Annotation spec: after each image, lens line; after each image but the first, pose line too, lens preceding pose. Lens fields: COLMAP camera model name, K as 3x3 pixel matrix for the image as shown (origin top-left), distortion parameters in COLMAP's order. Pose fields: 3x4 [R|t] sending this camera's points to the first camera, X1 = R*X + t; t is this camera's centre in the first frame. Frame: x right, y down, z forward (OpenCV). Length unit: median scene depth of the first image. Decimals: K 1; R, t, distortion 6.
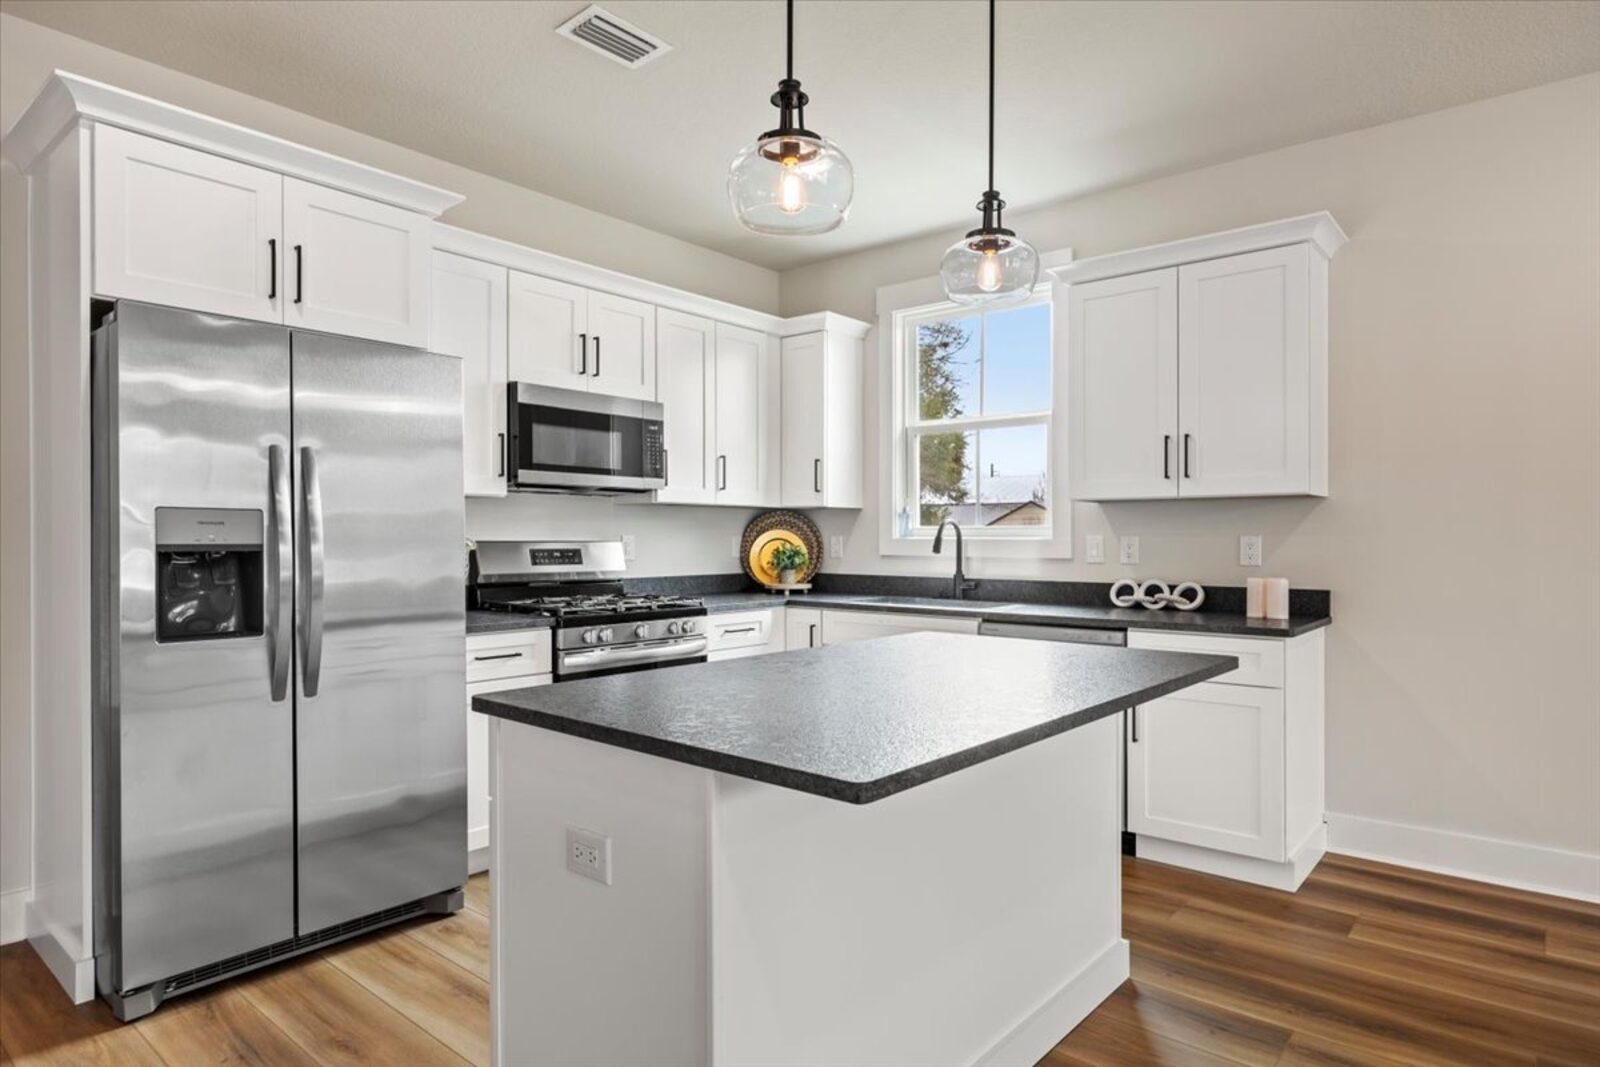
lens RADIAL K [[921.7, 0, 798.6], [0, 921.7, 550.5], [0, 0, 1]] dist [0.000597, -0.001558]
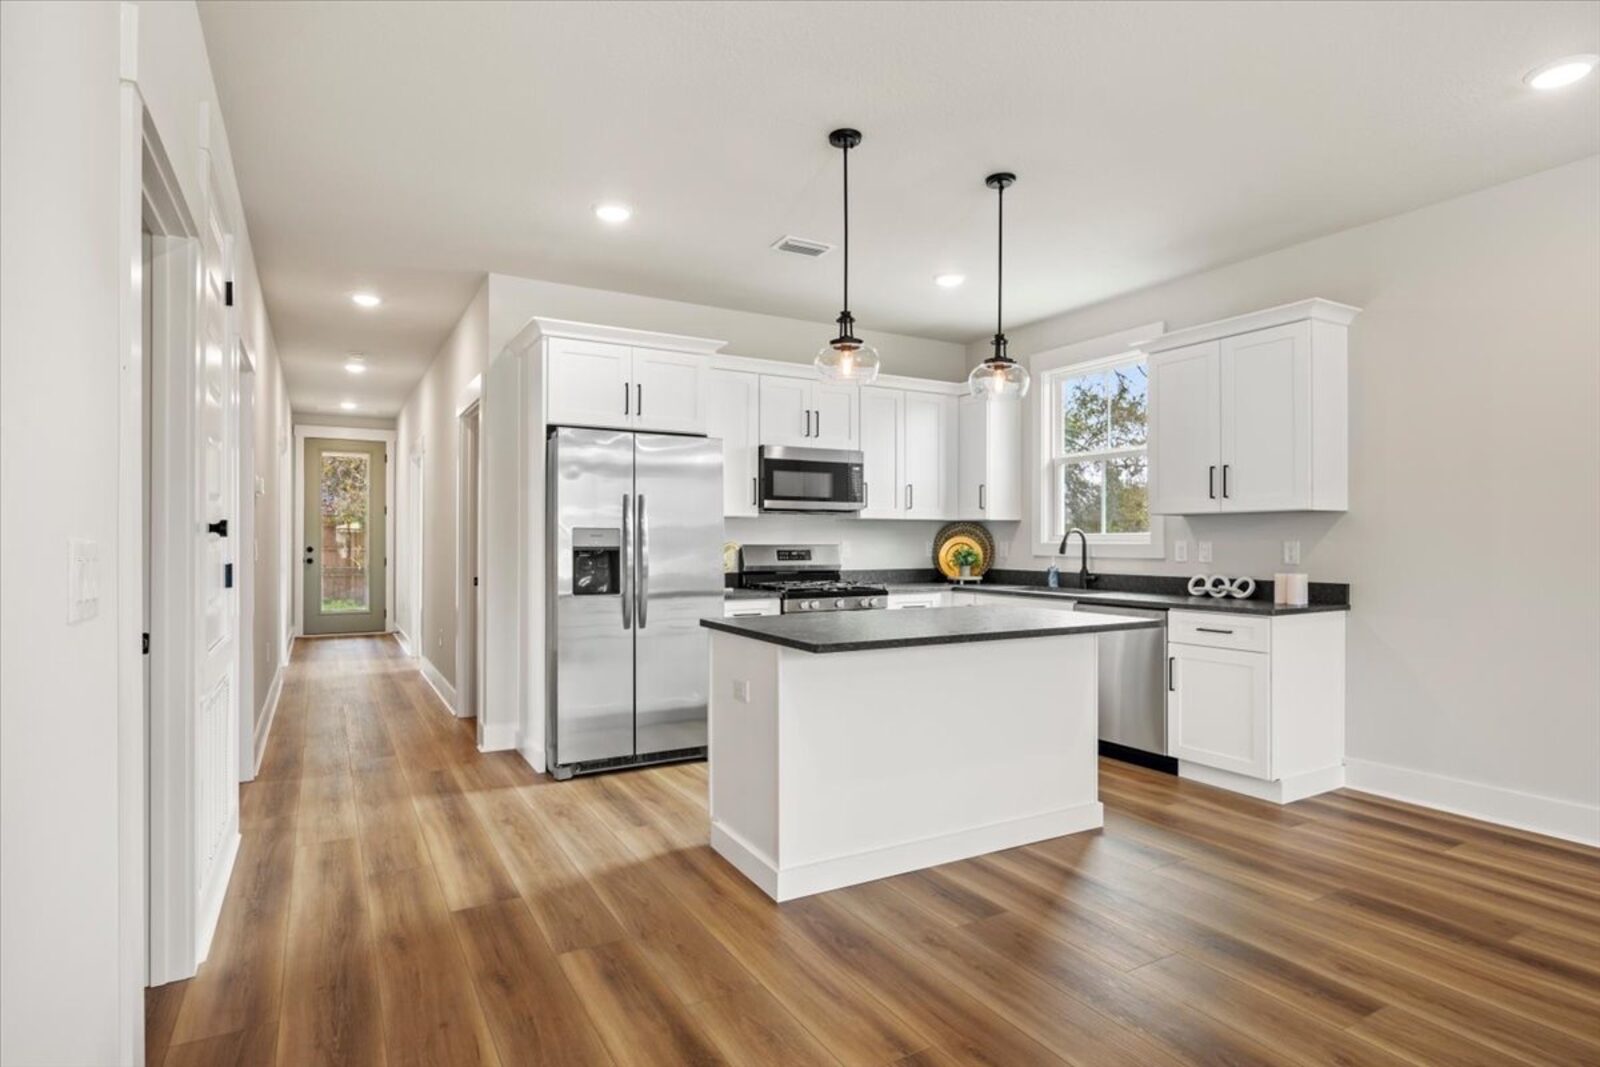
lens RADIAL K [[921.7, 0, 798.6], [0, 921.7, 550.5], [0, 0, 1]] dist [0.000597, -0.001558]
pose [[0.933094, 0.003029, -0.359620, 0.319930], [-0.004695, 0.999982, -0.003760, 0.005343], [0.359602, 0.005197, 0.933091, -0.461236]]
